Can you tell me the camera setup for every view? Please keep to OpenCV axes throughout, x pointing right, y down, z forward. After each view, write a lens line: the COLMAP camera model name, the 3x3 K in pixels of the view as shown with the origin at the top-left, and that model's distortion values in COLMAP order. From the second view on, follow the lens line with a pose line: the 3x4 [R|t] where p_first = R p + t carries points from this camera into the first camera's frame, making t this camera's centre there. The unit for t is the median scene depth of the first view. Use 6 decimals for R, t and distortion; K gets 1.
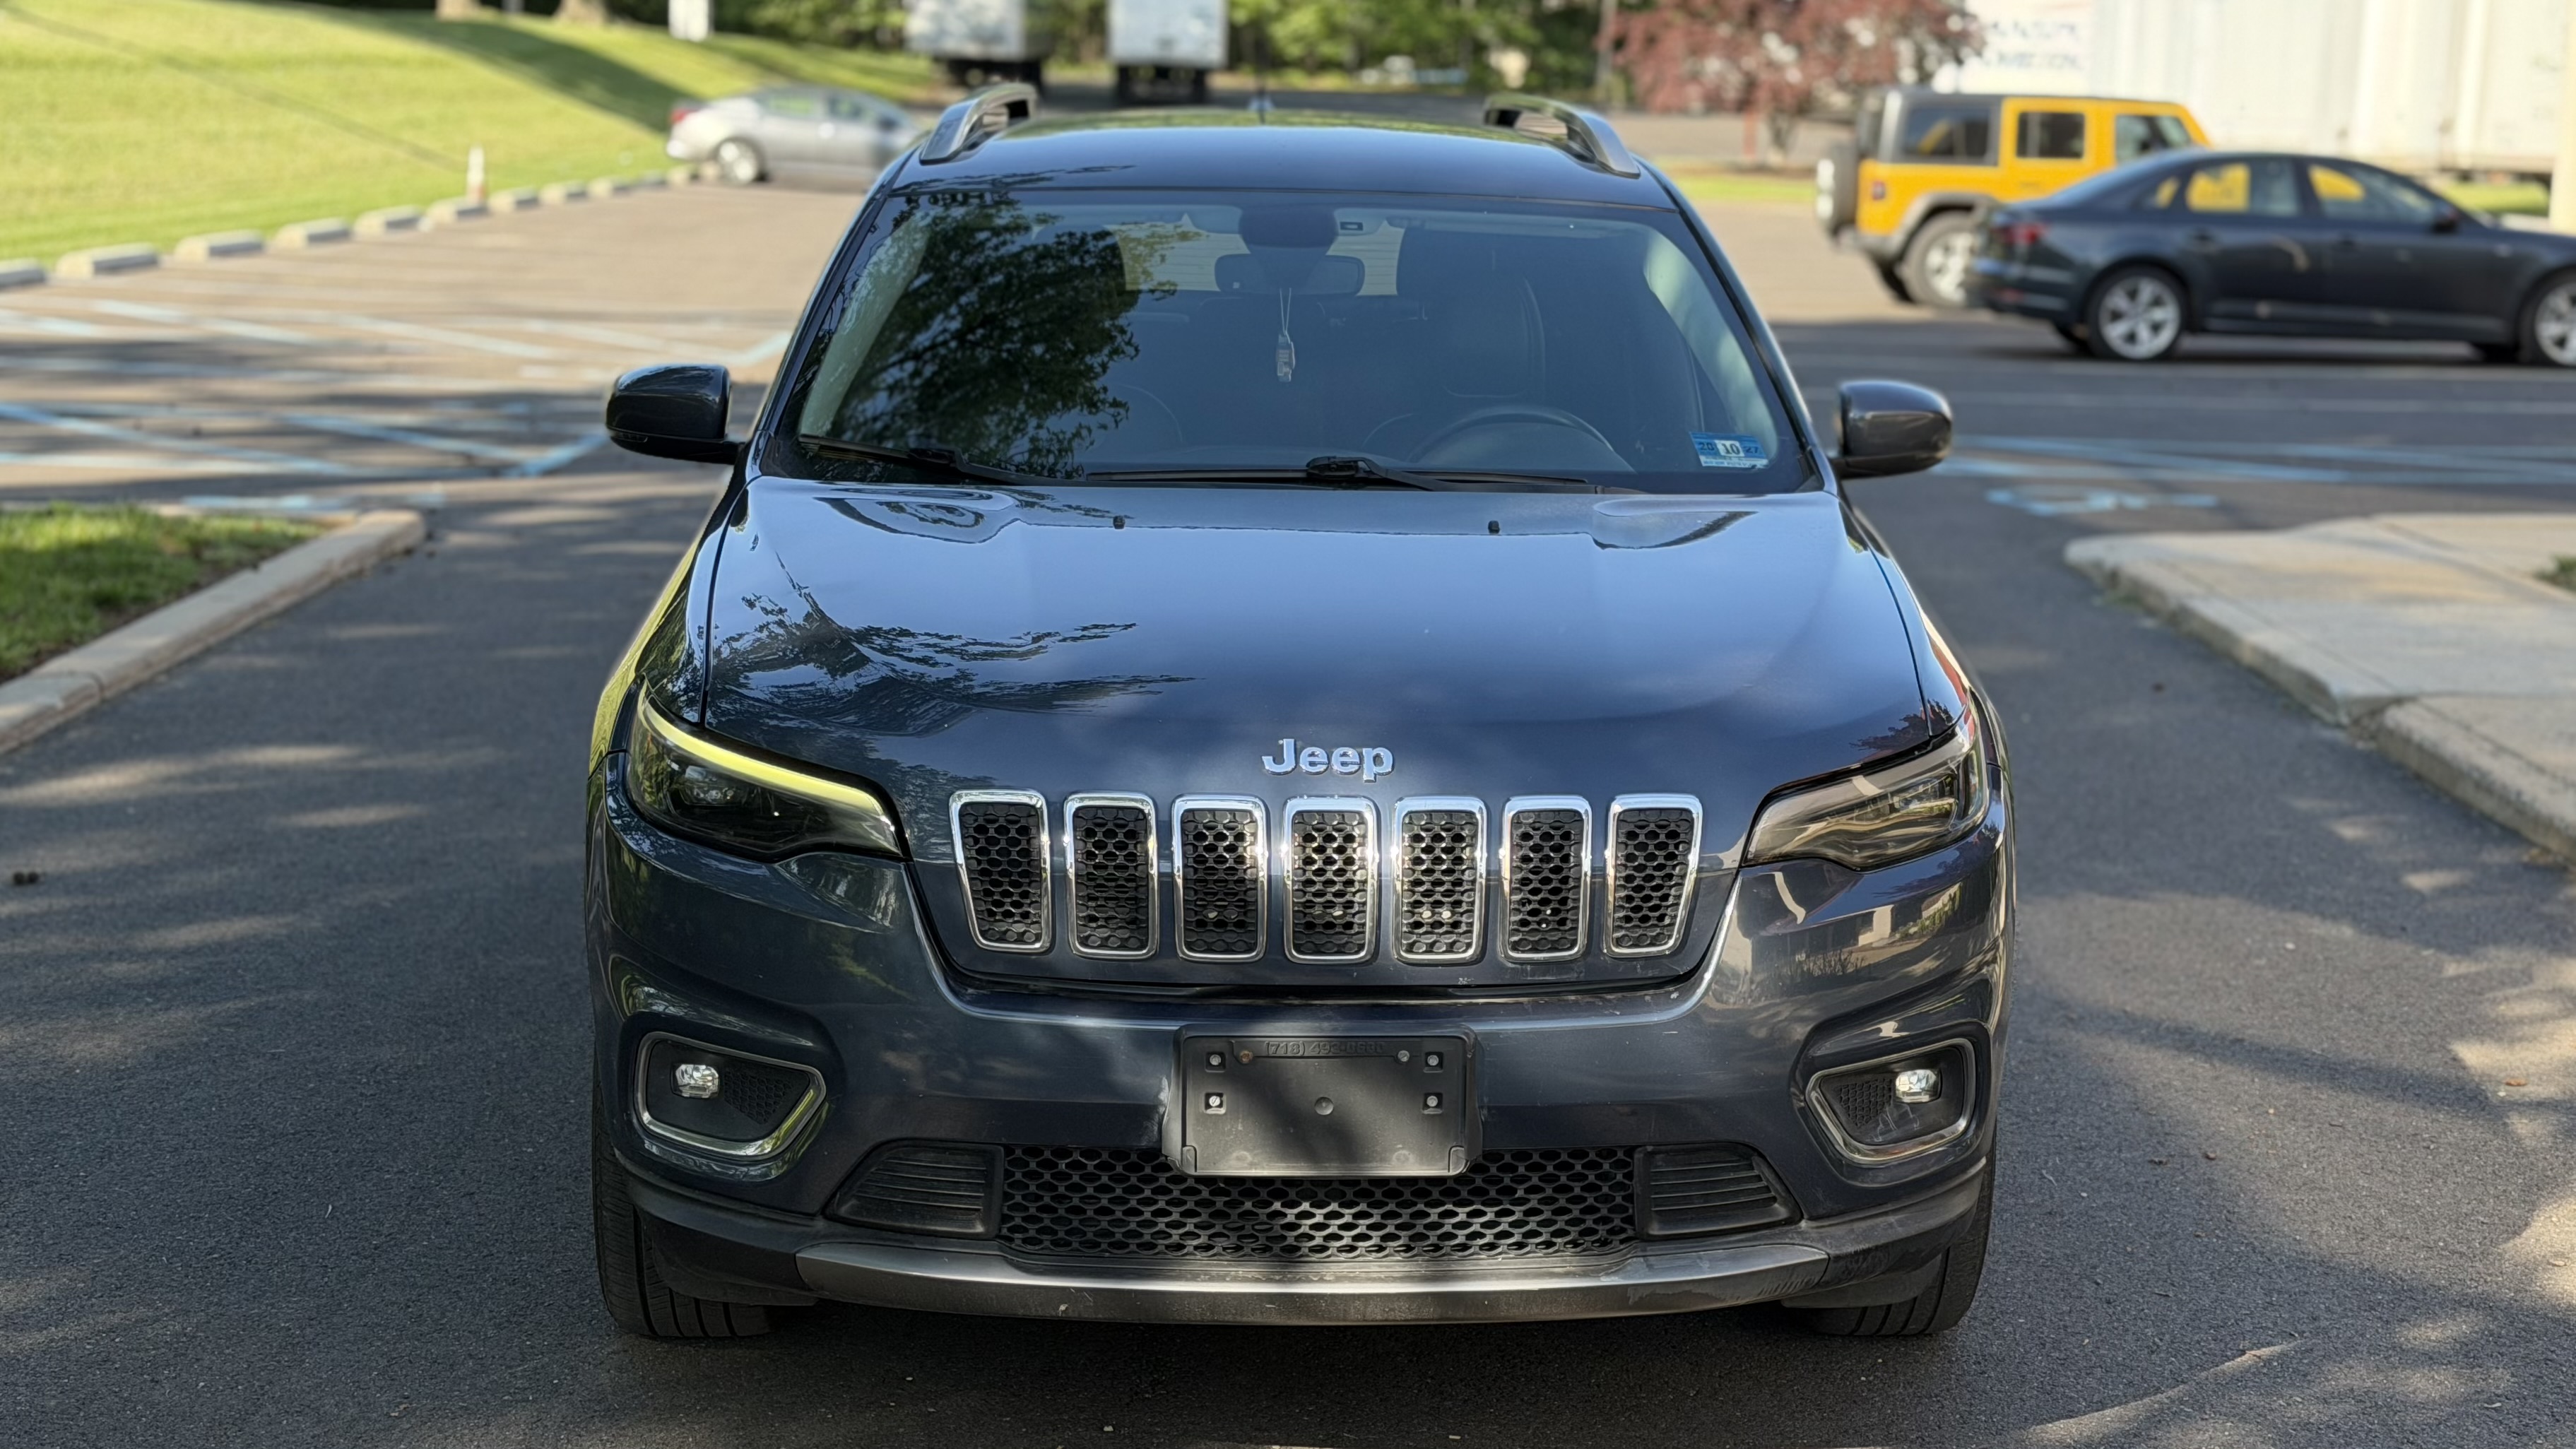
lens RADIAL K [[3711.0, 0, 1287.1], [0, 3711.0, 725.3], [0, 0, 1]] dist [0.115432, 0.000000]
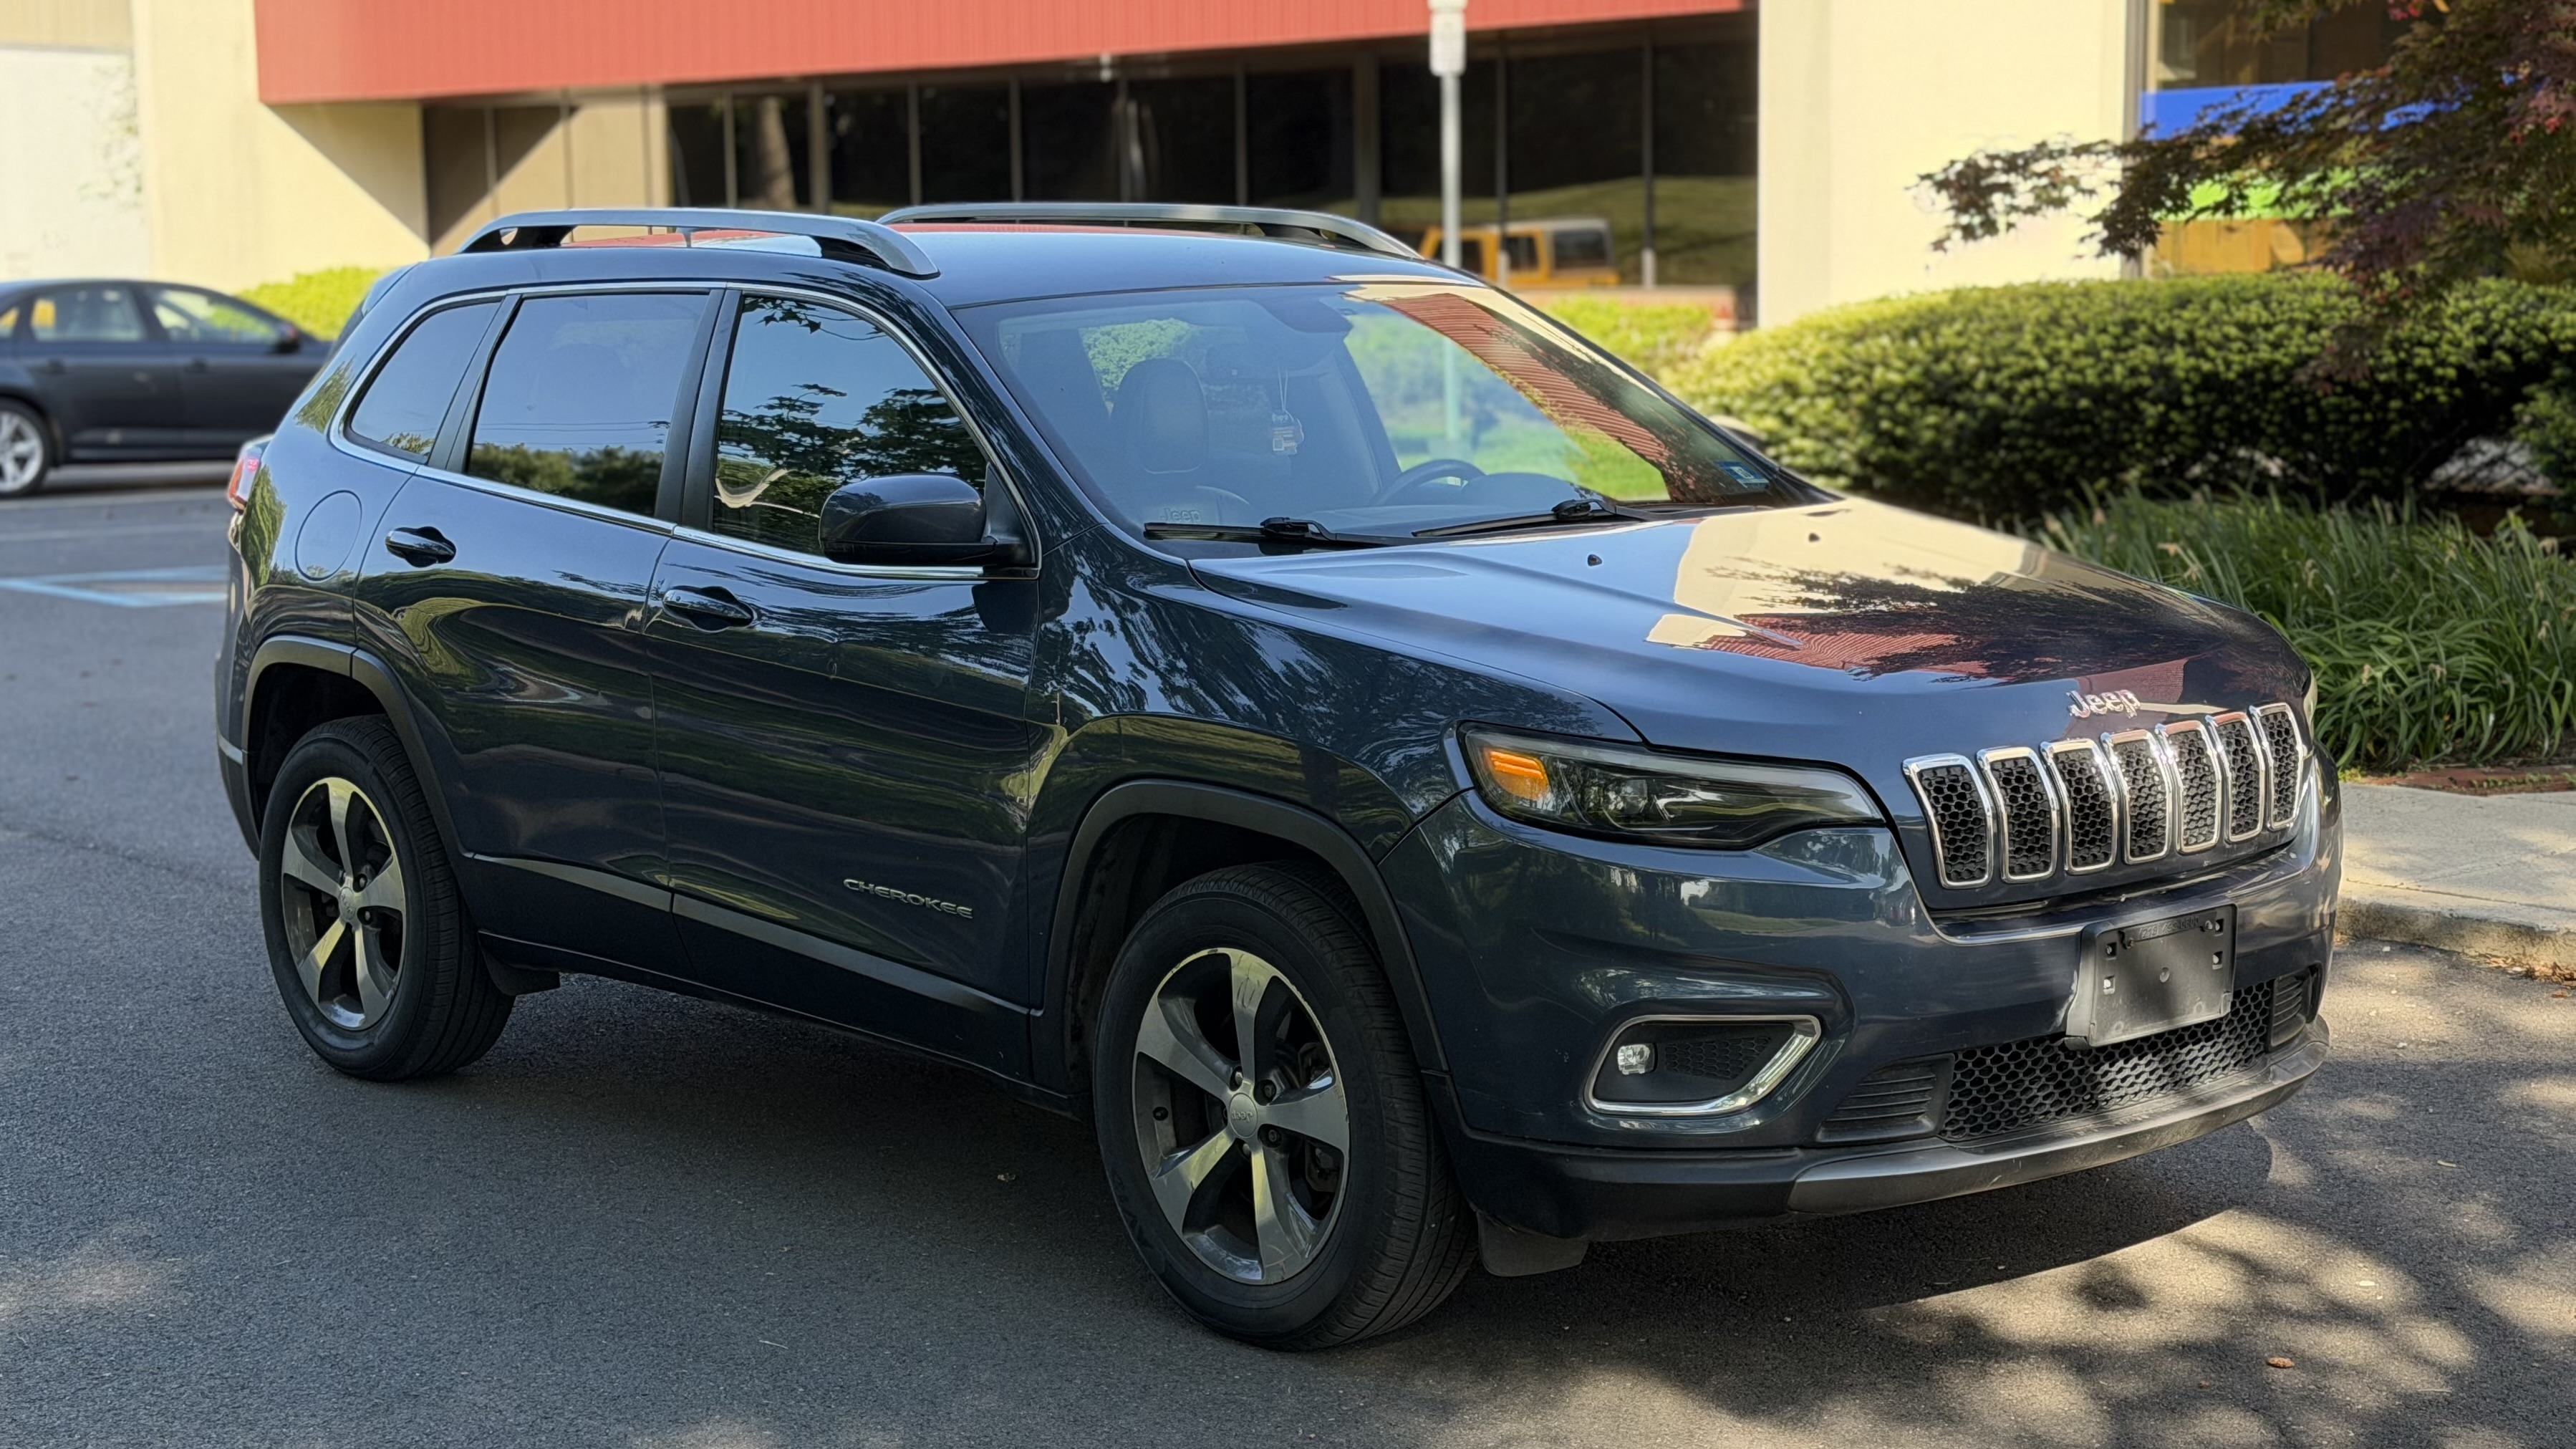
lens RADIAL K [[3711.4, 0, 1286.3], [0, 3711.4, 712.1], [0, 0, 1]] dist [0.115432, 0.000000]
pose [[0.804485, -0.116980, 0.582339, -0.926435], [0.138336, 0.990354, 0.007835, -0.034945], [-0.577639, 0.074256, 0.812908, 0.134082]]
